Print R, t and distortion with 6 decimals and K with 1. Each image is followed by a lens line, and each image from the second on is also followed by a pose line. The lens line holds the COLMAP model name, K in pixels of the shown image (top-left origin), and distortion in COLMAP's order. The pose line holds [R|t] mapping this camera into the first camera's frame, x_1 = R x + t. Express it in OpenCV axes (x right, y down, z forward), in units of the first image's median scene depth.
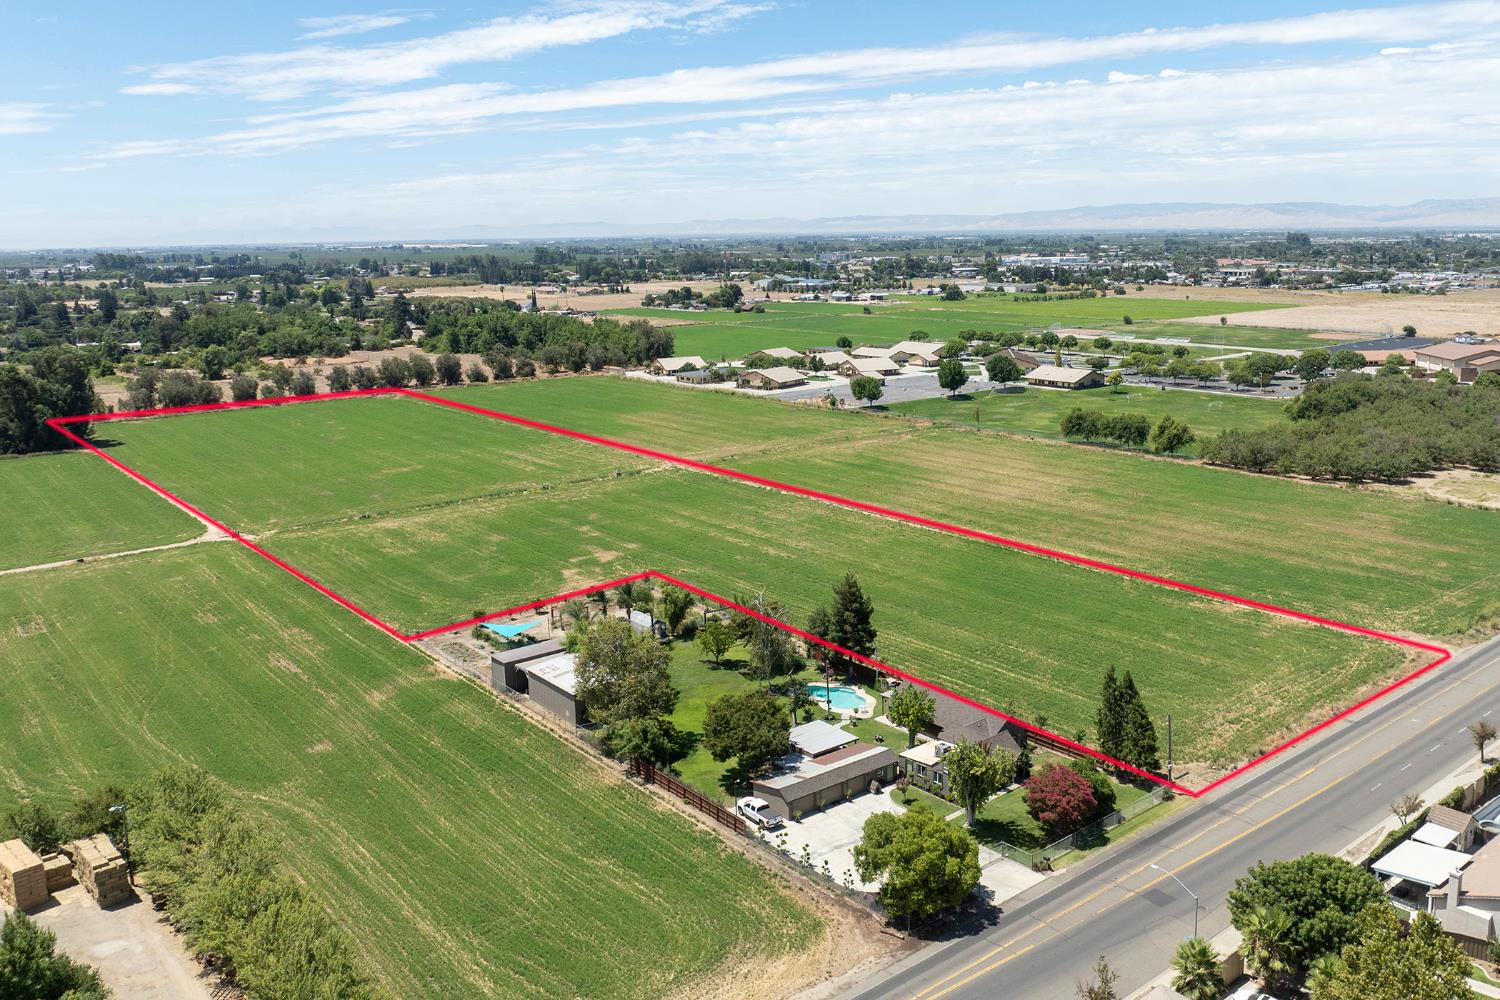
lens RADIAL K [[1218.8, 0, 800.5], [0, 1218.8, 475.2], [0, 0, 1]] dist [-0.006196, -0.054580]
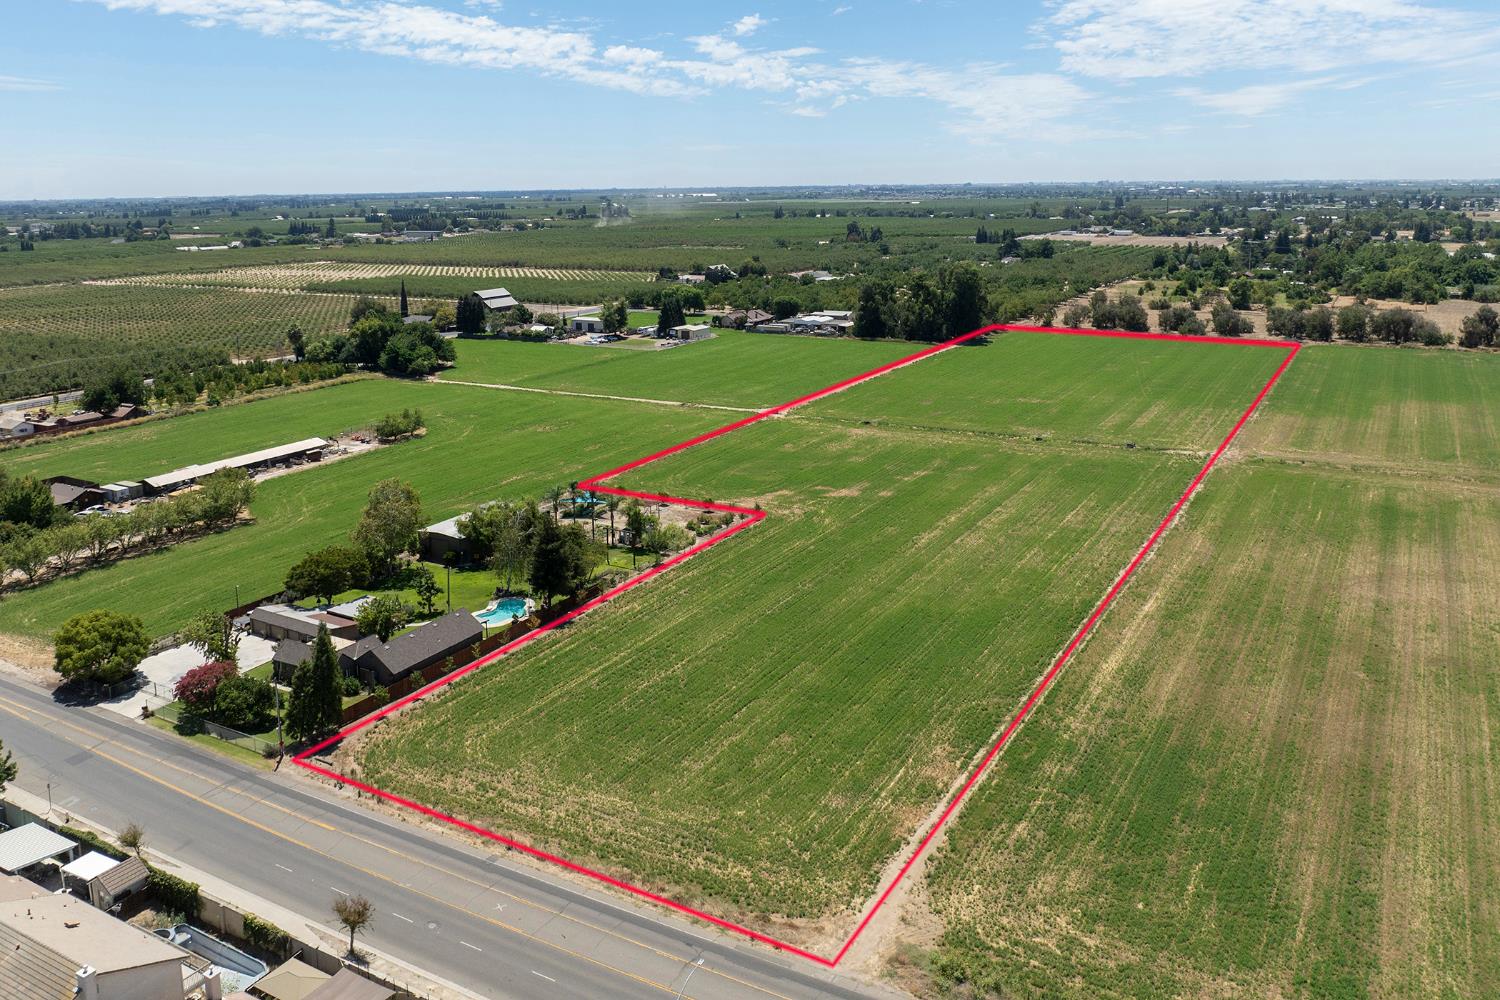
lens RADIAL K [[1170.1, 0, 752.4], [0, 1170.1, 439.5], [0, 0, 1]] dist [-0.039405, -0.004924]
pose [[0.335818, 0.208151, -0.918640, 0.356291], [-0.171934, 0.972438, 0.157489, -0.060240], [0.926102, 0.105058, 0.362351, 0.276791]]
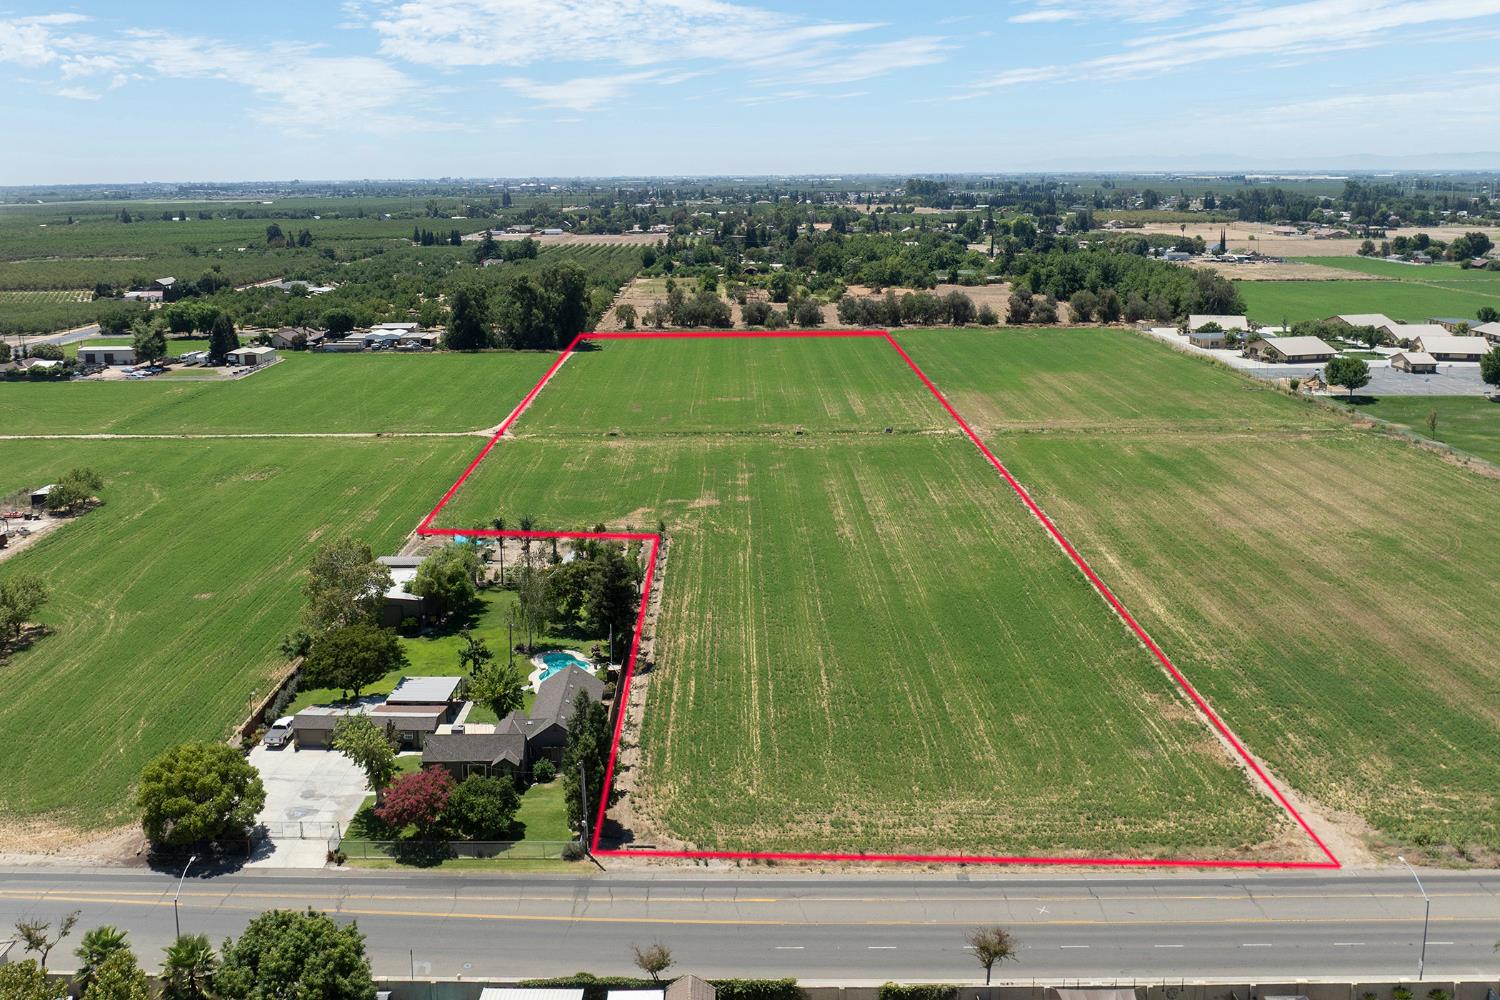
lens RADIAL K [[1278.9, 0, 721.1], [0, 1278.9, 498.7], [0, 0, 1]] dist [-0.014519, -0.031605]
pose [[0.752458, 0.168067, -0.636836, 0.252809], [-0.128007, 0.985775, 0.108908, -0.025773], [0.646081, -0.000430, 0.763268, 0.107059]]
